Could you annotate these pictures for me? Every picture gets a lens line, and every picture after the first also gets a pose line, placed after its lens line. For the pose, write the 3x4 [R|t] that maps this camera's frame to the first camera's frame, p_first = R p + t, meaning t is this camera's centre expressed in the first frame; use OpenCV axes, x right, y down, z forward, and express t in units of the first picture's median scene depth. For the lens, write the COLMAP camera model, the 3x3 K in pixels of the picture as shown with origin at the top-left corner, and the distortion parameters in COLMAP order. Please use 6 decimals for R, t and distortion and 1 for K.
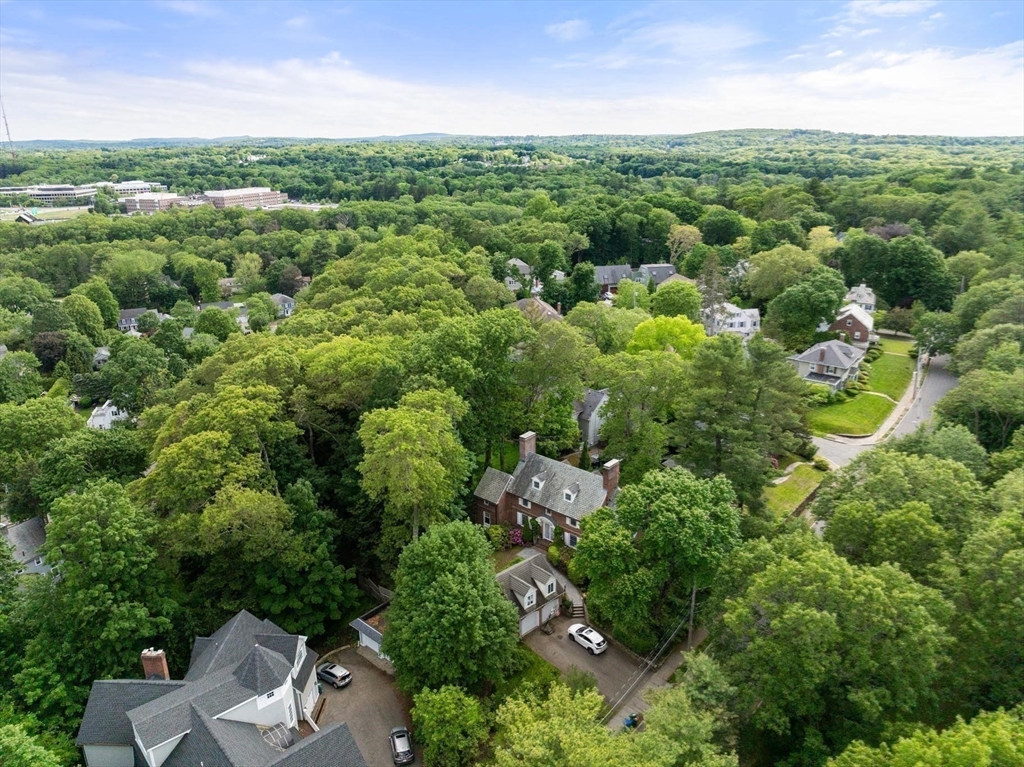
lens RADIAL K [[724.6, 0, 533.6], [0, 724.6, 381.3], [0, 0, 1]] dist [-0.069342, 0.032900]
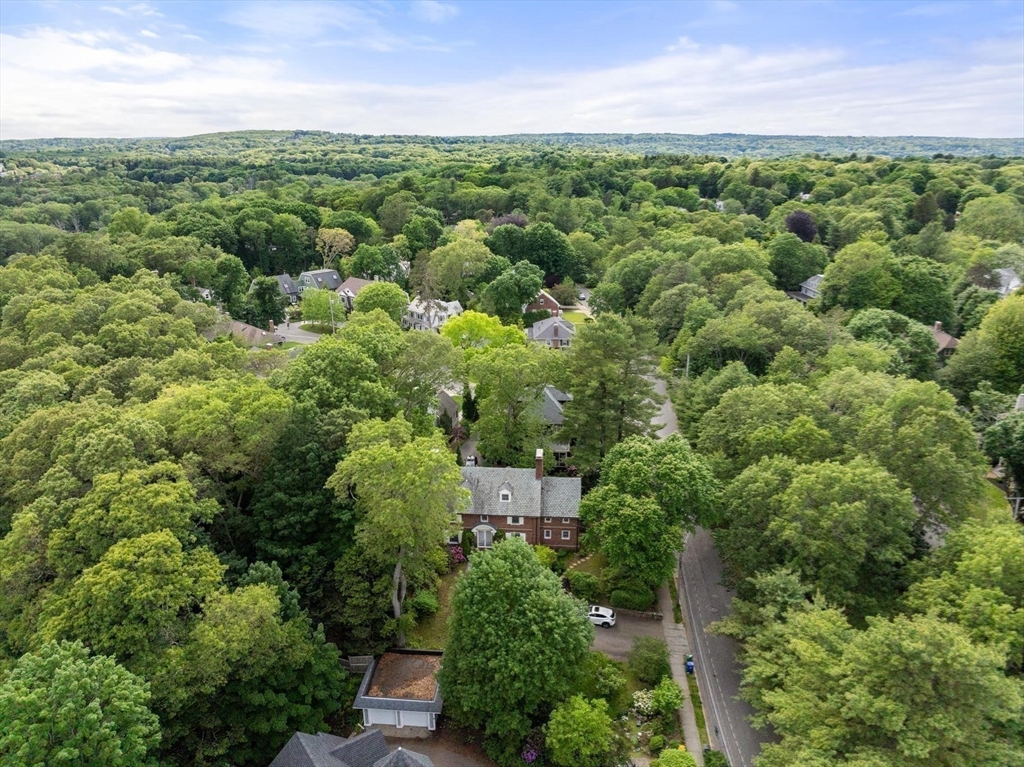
lens RADIAL K [[724.6, 0, 533.6], [0, 724.6, 381.3], [0, 0, 1]] dist [-0.069342, 0.032900]
pose [[0.801621, -0.181098, 0.569743, -0.227895], [0.182038, 0.981700, 0.055917, -0.023107], [-0.569443, 0.058890, 0.819919, 0.071959]]
